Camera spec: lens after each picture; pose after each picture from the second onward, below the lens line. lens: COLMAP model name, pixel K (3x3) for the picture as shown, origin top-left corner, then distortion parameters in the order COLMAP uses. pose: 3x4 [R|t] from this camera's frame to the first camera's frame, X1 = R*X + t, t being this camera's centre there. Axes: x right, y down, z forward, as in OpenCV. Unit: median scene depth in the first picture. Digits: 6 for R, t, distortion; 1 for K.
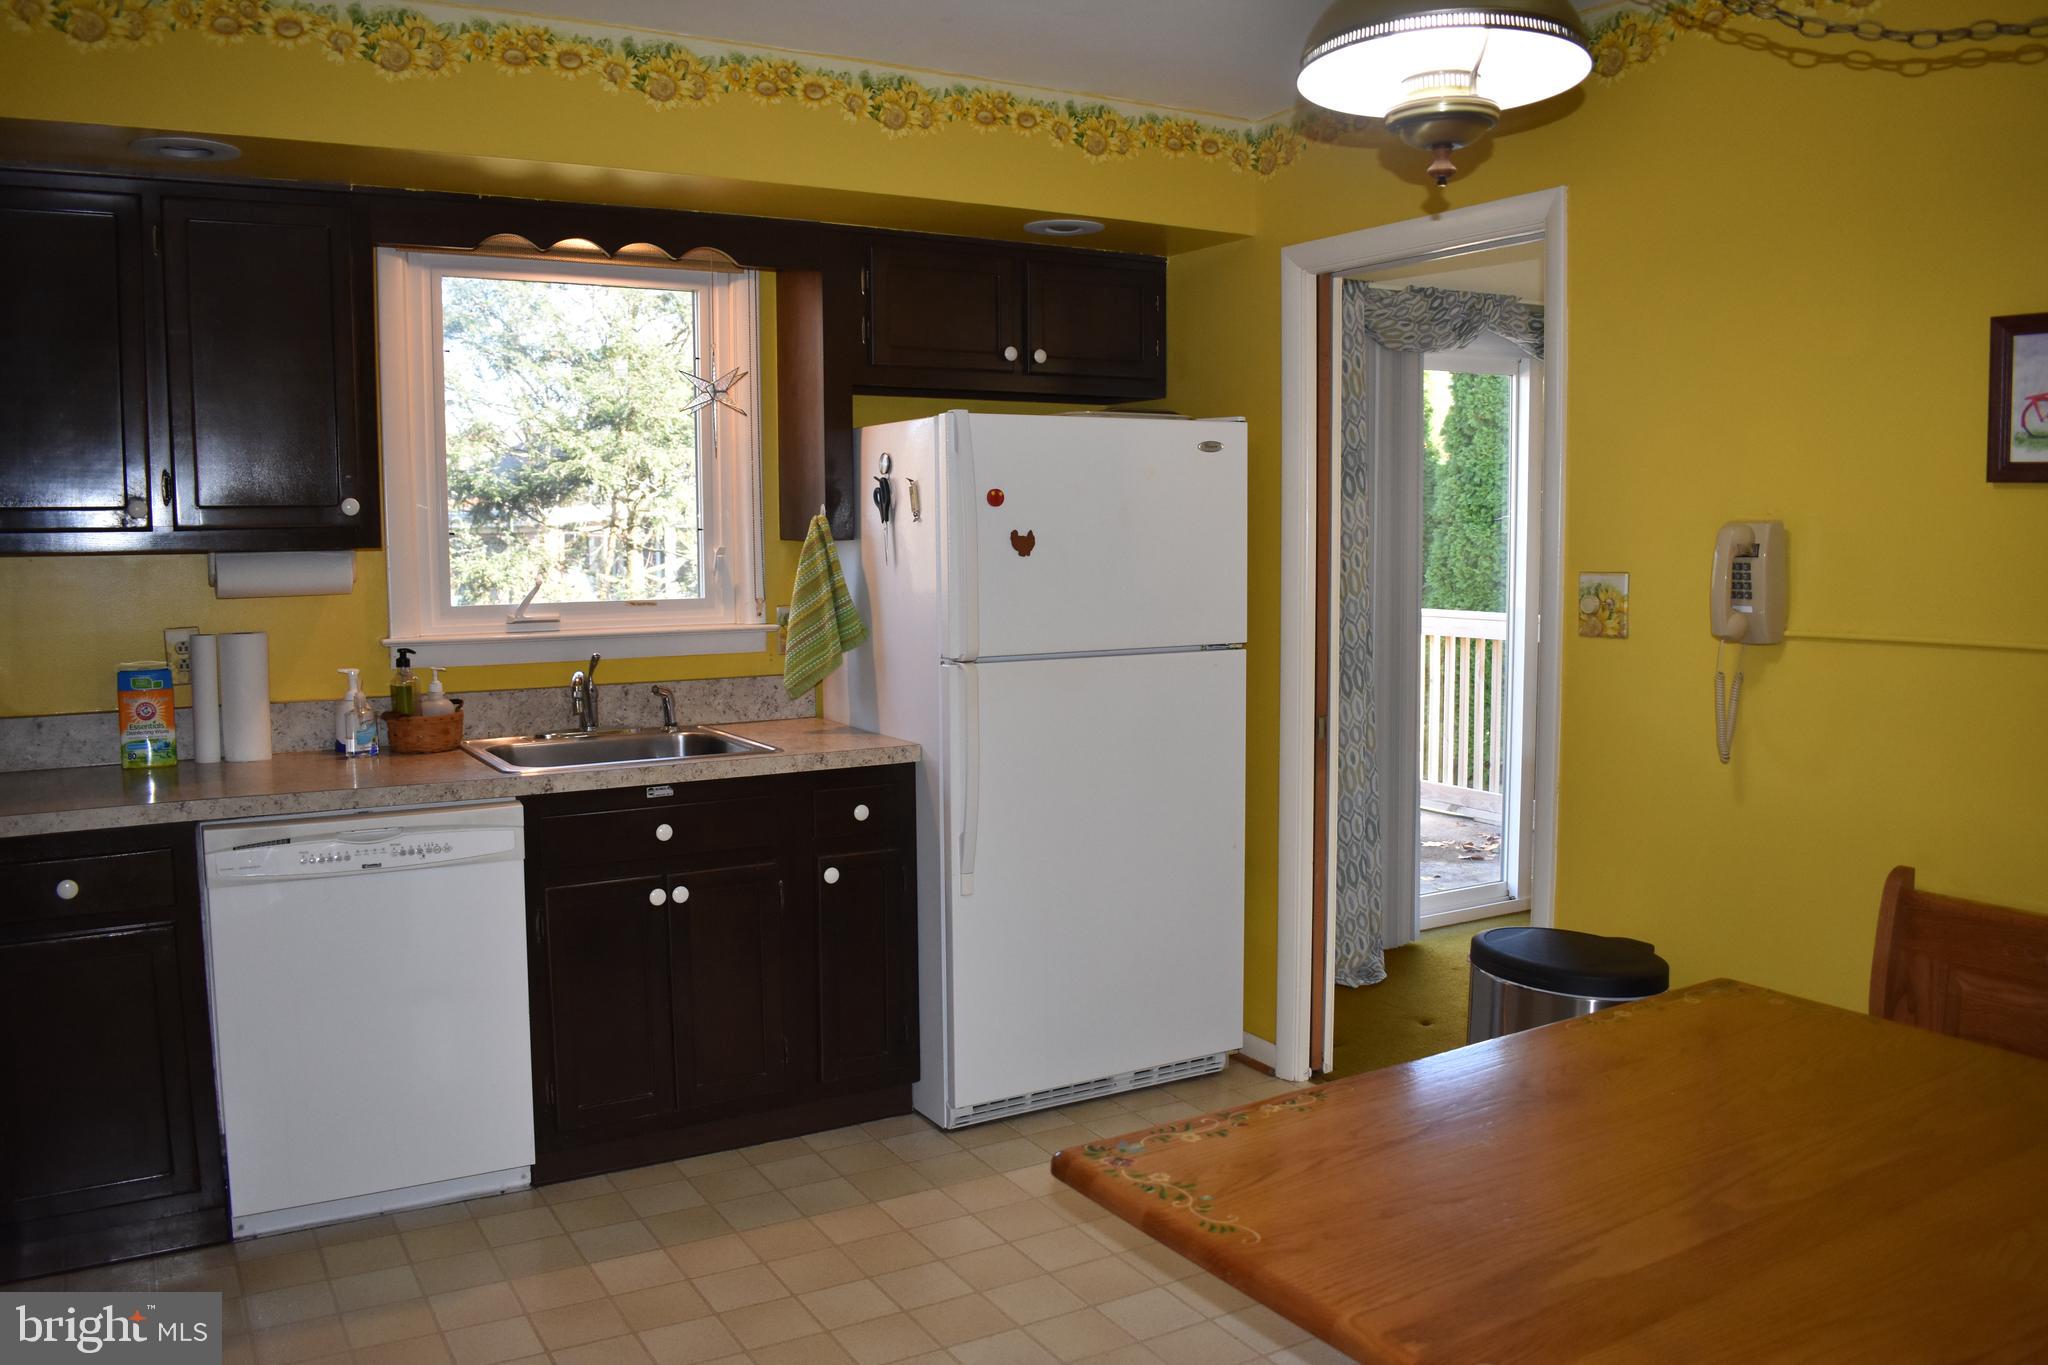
lens RADIAL K [[1599.6, 0, 1009.7], [0, 1599.6, 681.3], [0, 0, 1]] dist [-0.095722, 0.018343]
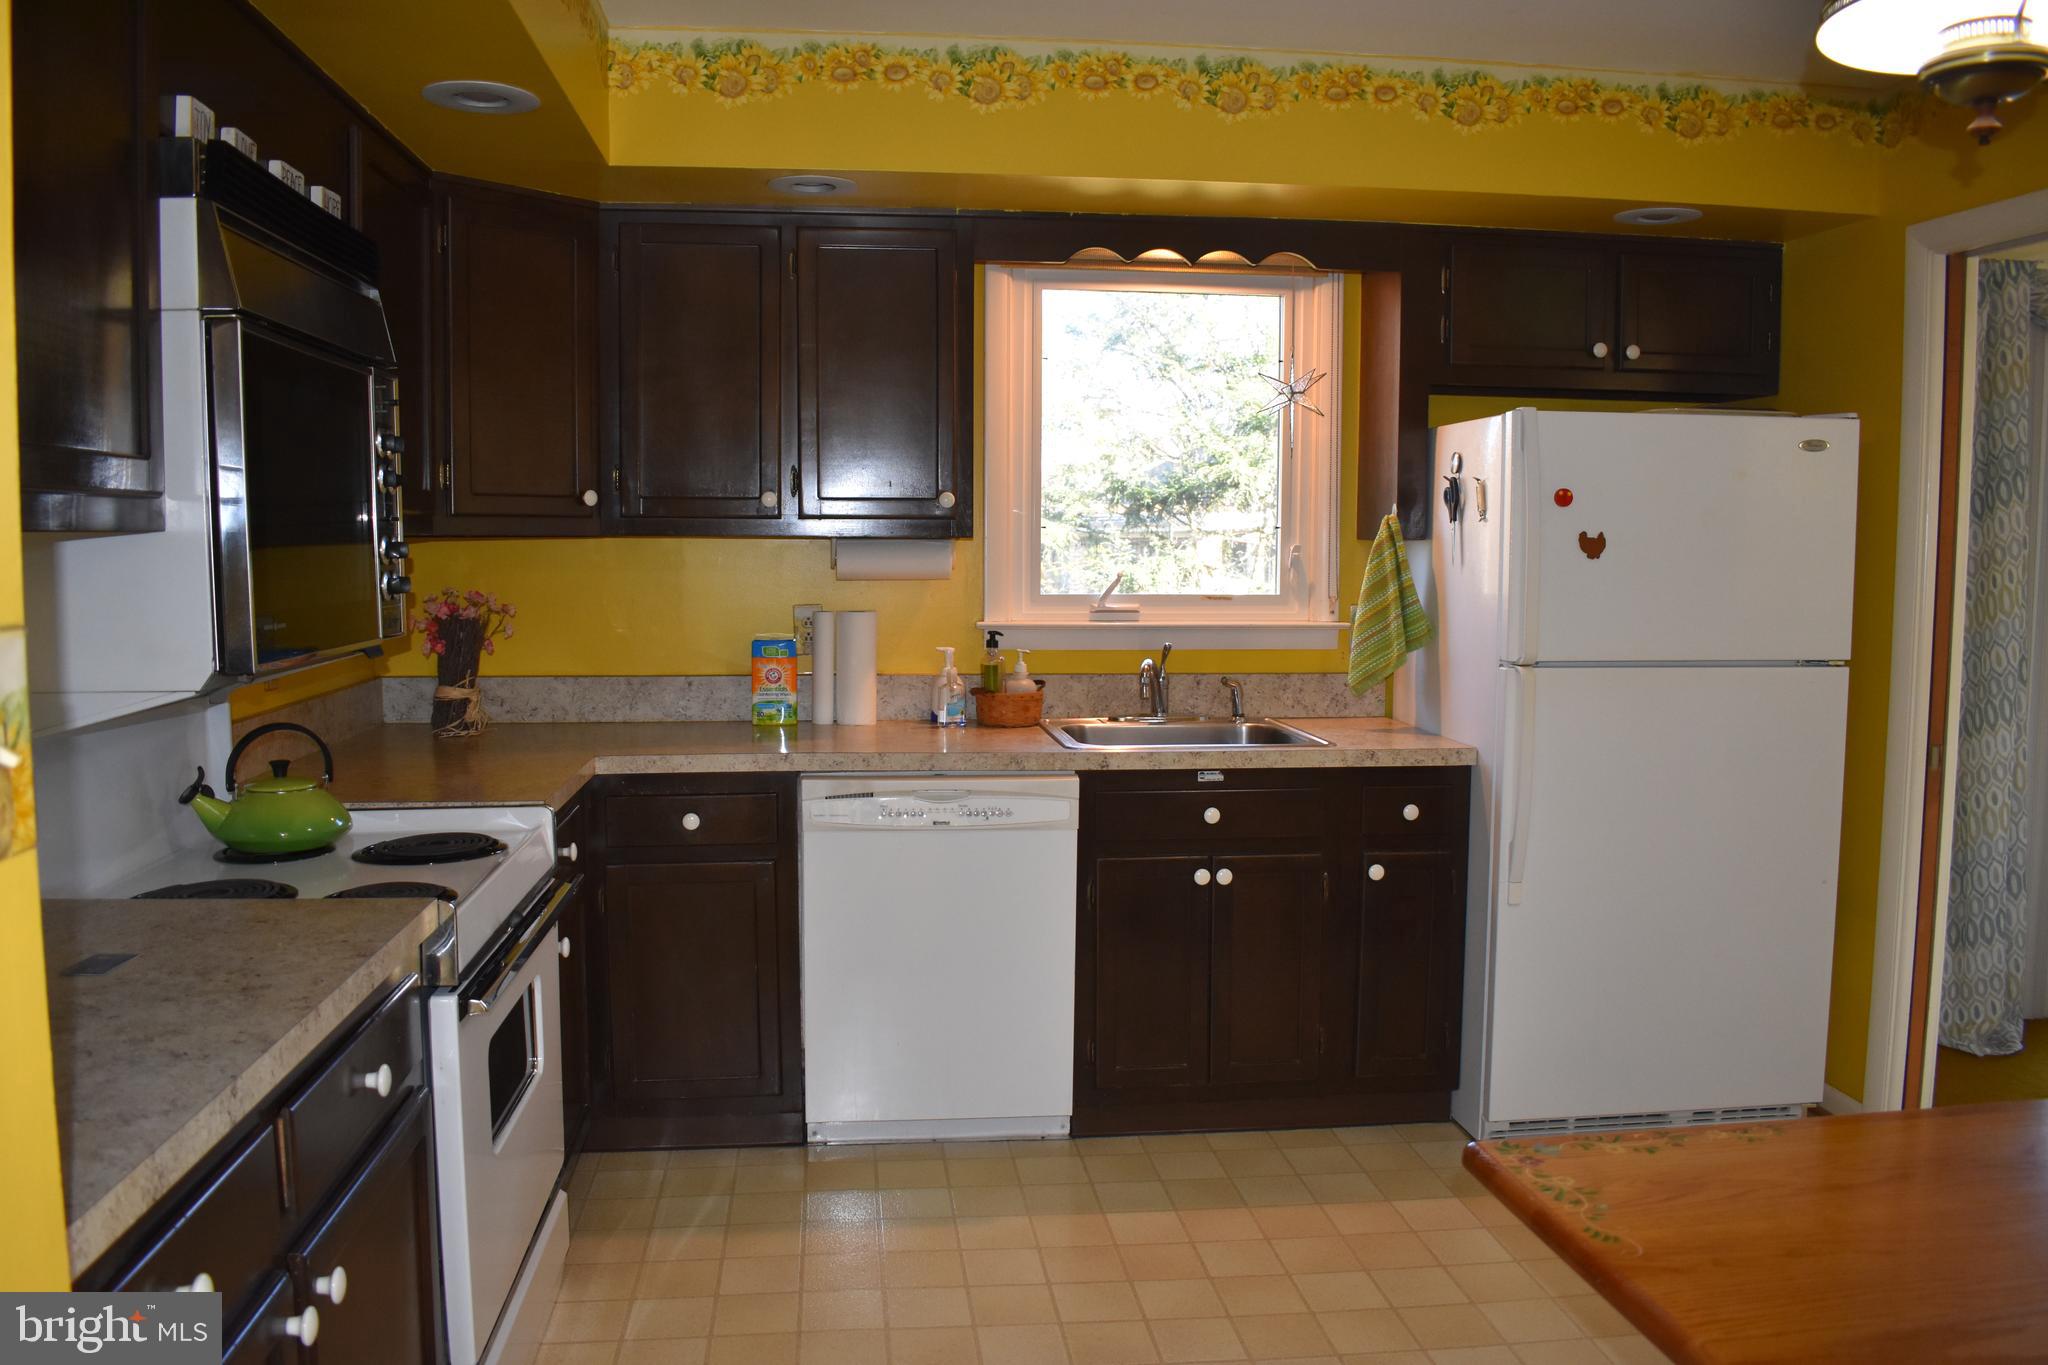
lens RADIAL K [[1599.6, 0, 1009.7], [0, 1599.6, 681.3], [0, 0, 1]] dist [-0.095722, 0.018343]
pose [[0.915645, 0.047253, -0.399200, 0.069398], [-0.049692, 0.998756, 0.004244, 0.008752], [0.398904, 0.015951, 0.916854, -0.010952]]
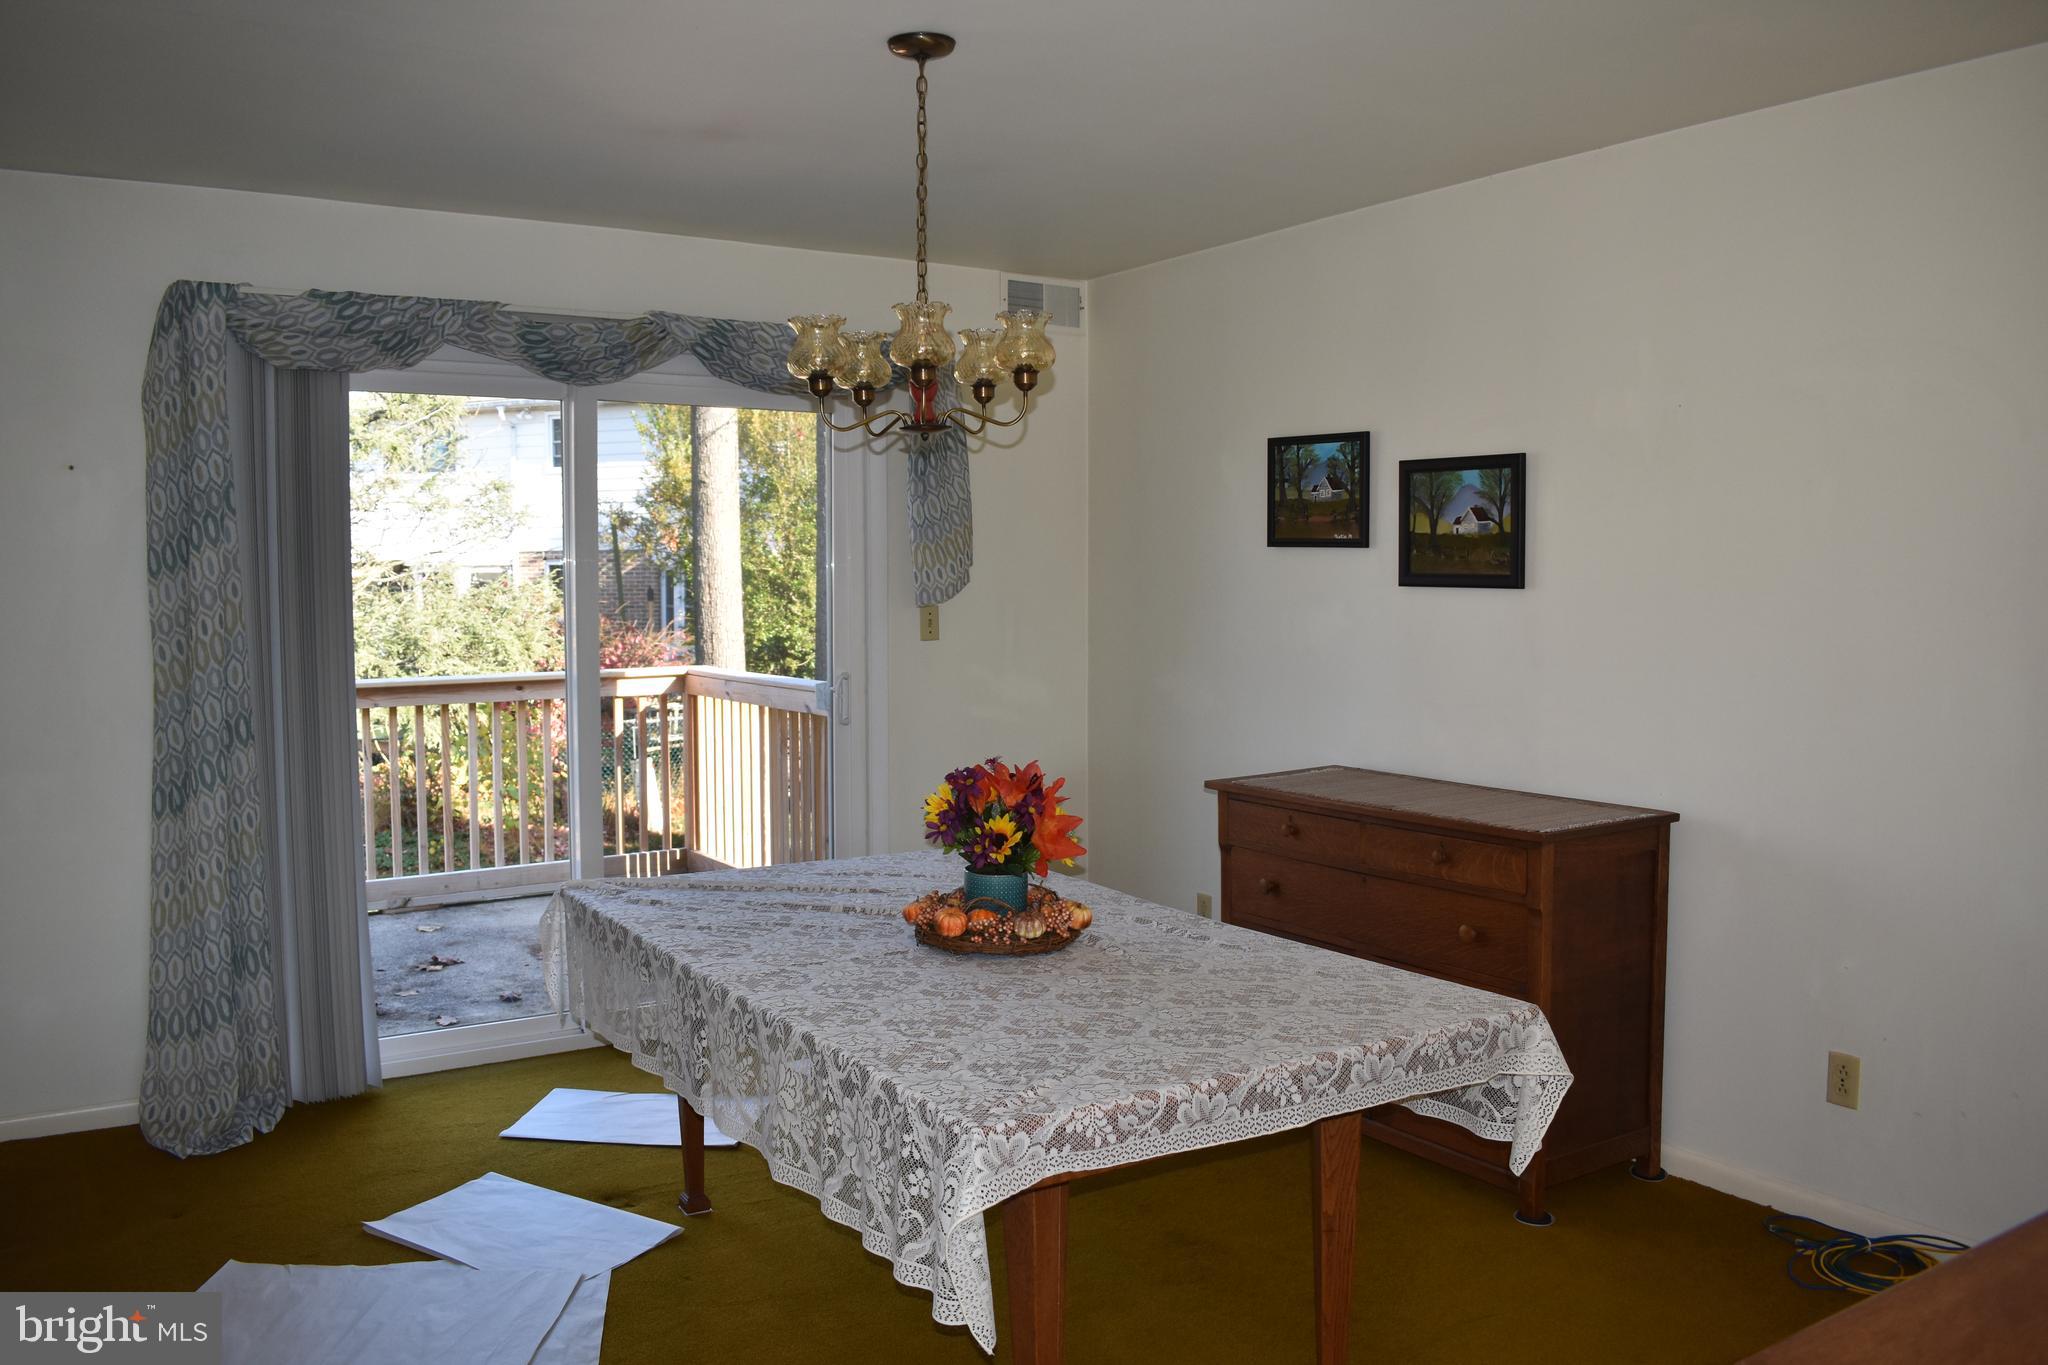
lens RADIAL K [[1599.6, 0, 1009.7], [0, 1599.6, 681.3], [0, 0, 1]] dist [-0.095722, 0.018343]
pose [[0.998714, 0.003010, 0.050614, 0.771054], [-0.001615, 0.999618, -0.027573, -0.035838], [-0.050678, 0.027456, 0.998338, 0.245718]]
